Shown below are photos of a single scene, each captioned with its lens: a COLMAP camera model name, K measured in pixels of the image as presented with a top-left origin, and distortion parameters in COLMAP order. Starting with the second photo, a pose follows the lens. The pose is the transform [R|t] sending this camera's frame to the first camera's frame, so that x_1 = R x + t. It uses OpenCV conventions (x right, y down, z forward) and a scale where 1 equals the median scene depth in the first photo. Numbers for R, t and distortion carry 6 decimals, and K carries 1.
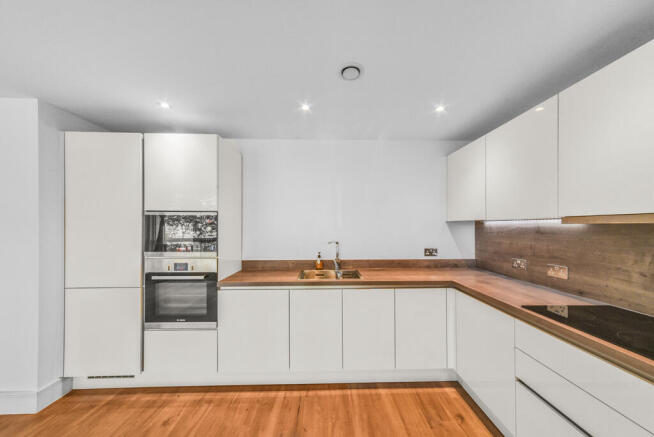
lens RADIAL K [[231.7, 0, 328.6], [0, 231.7, 225.7], [0, 0, 1]] dist [-0.000653, 0.000001]
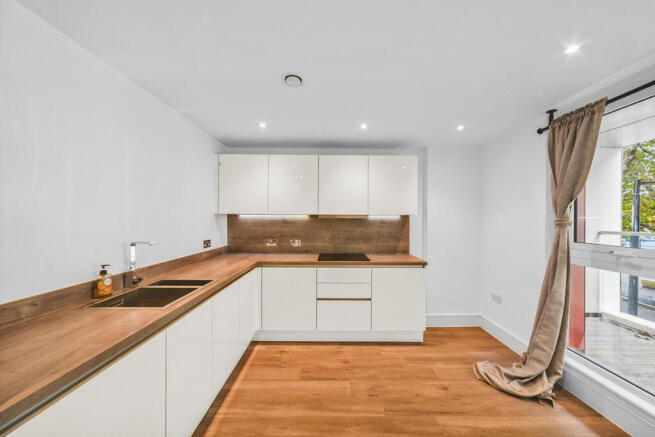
lens RADIAL K [[228.1, 0, 327.5], [0, 228.1, 218.5], [0, 0, 1]] dist [-0.001553, -0.000073]
pose [[0.032446, 0.003225, 0.999468, -0.724449], [-0.006899, 0.999972, -0.003003, 0.003273], [-0.999450, -0.006798, 0.032467, 0.586487]]
